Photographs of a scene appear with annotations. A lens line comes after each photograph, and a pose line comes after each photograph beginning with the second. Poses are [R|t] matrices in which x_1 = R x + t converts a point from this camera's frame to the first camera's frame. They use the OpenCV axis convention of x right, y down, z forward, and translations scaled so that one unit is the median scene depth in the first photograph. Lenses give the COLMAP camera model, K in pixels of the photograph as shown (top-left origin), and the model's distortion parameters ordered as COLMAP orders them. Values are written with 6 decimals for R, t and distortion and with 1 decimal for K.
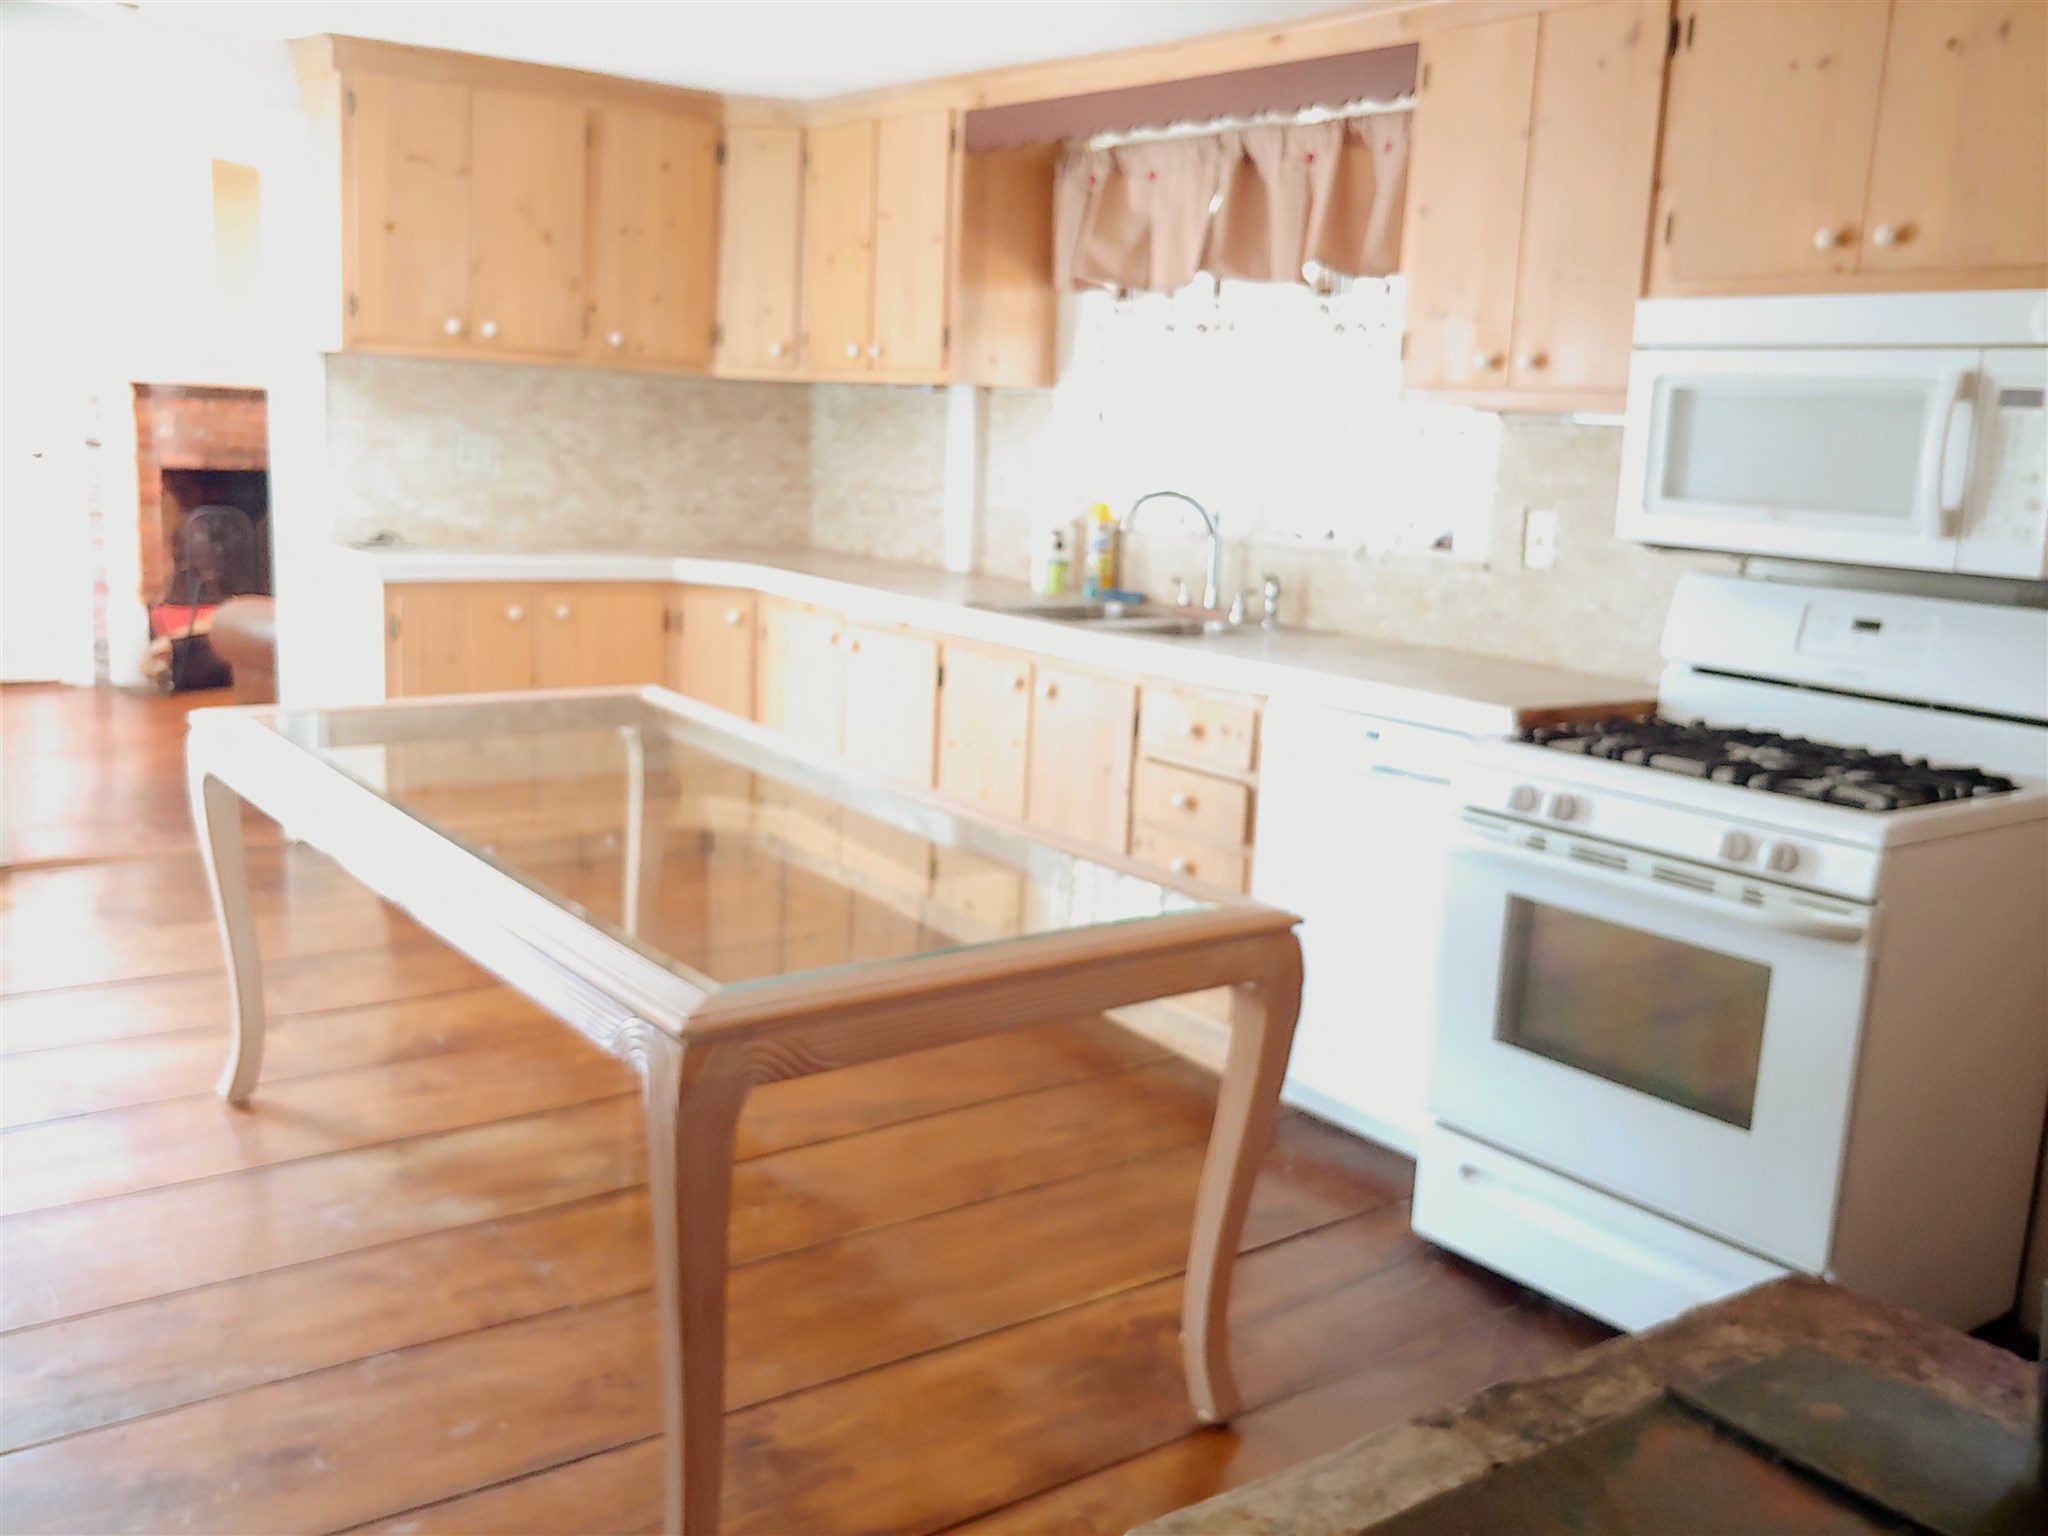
lens RADIAL K [[1856.5, 0, 1022.6], [0, 1856.5, 766.2], [0, 0, 1]] dist [-0.010189, -0.001824]
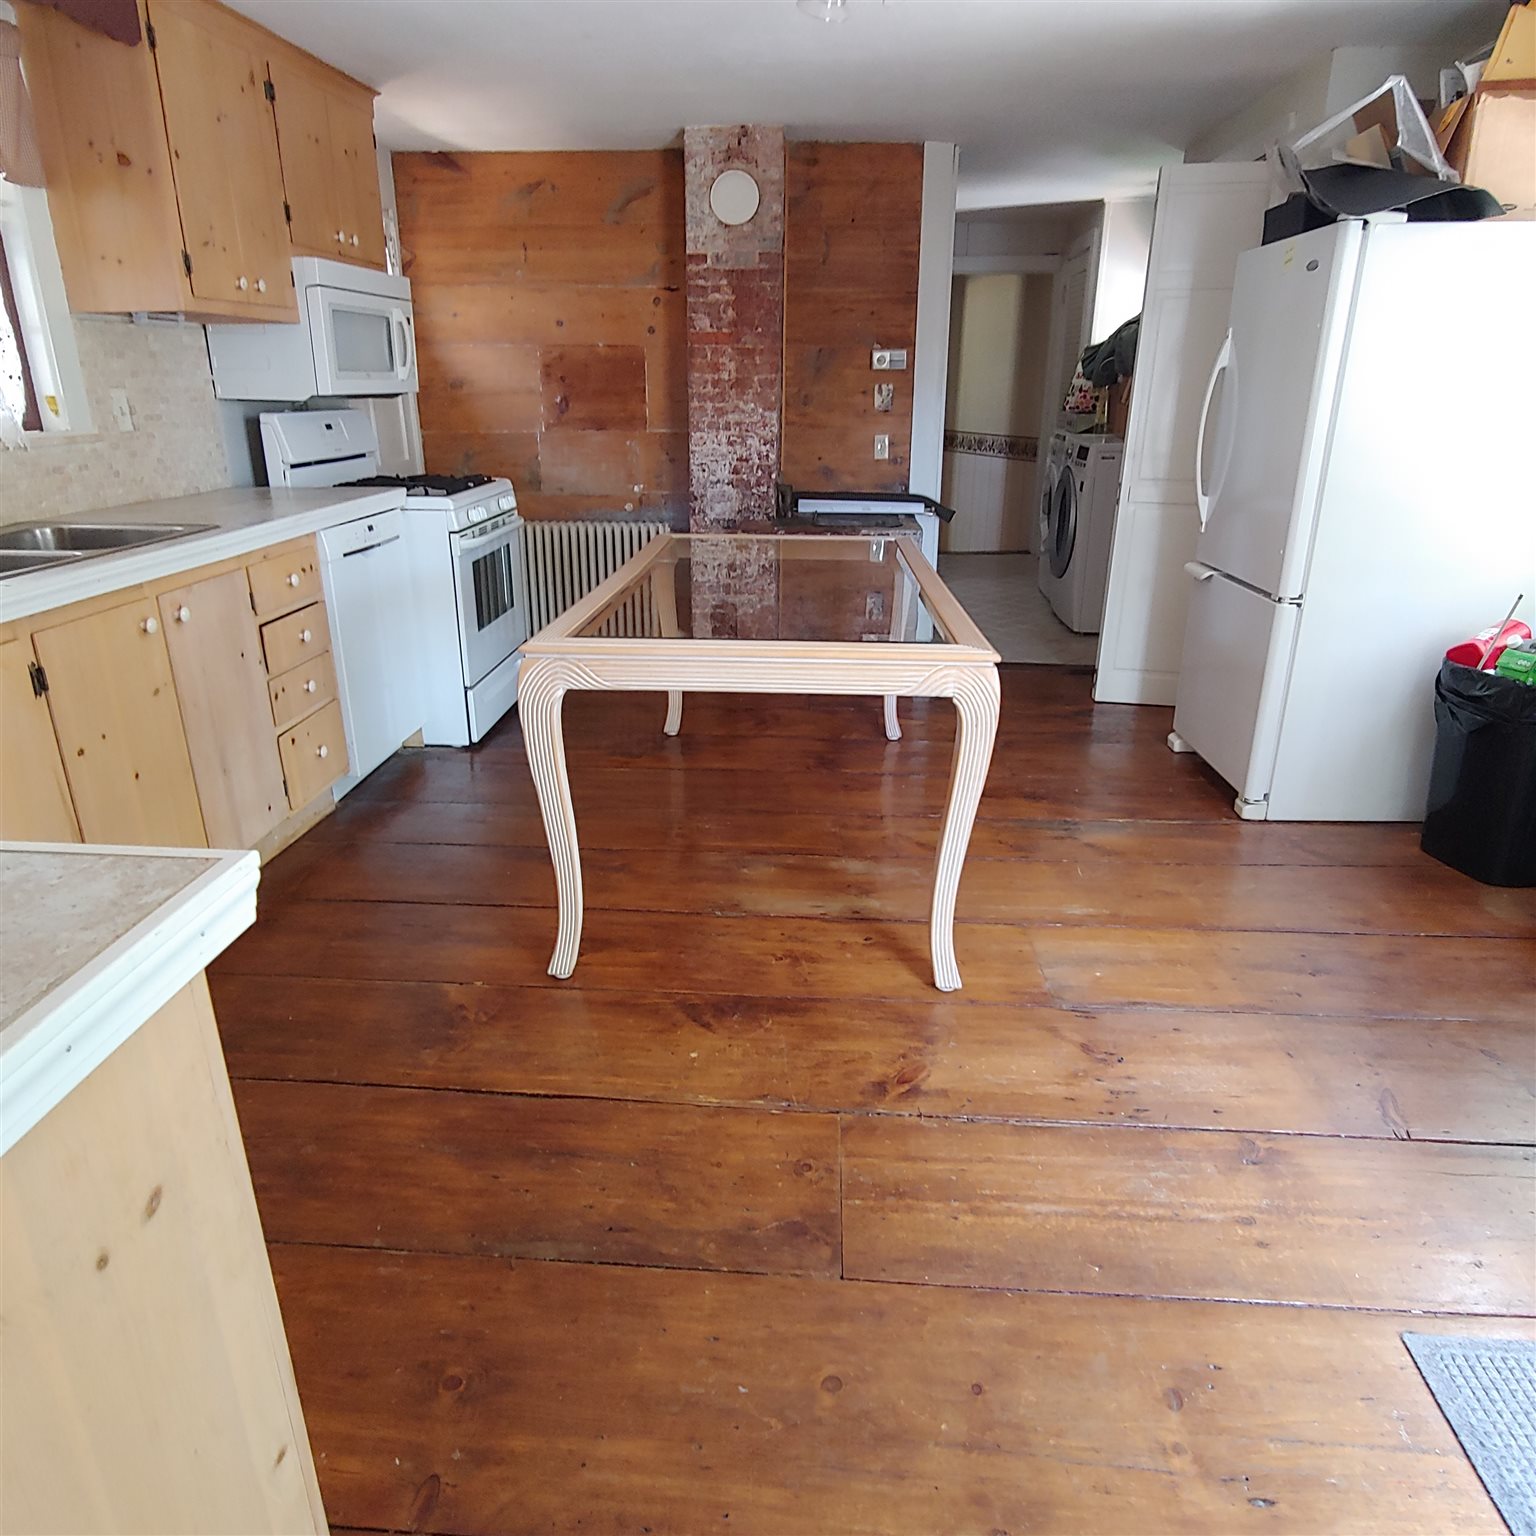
lens RADIAL K [[1054.4, 0, 766.0], [0, 1054.4, 767.8], [0, 0, 1]] dist [-0.000236, 0.000448]
pose [[-0.763328, -0.261310, 0.590803, -0.717987], [0.086650, 0.864860, 0.494478, -0.273880], [-0.640174, 0.428641, -0.637529, 1.494806]]
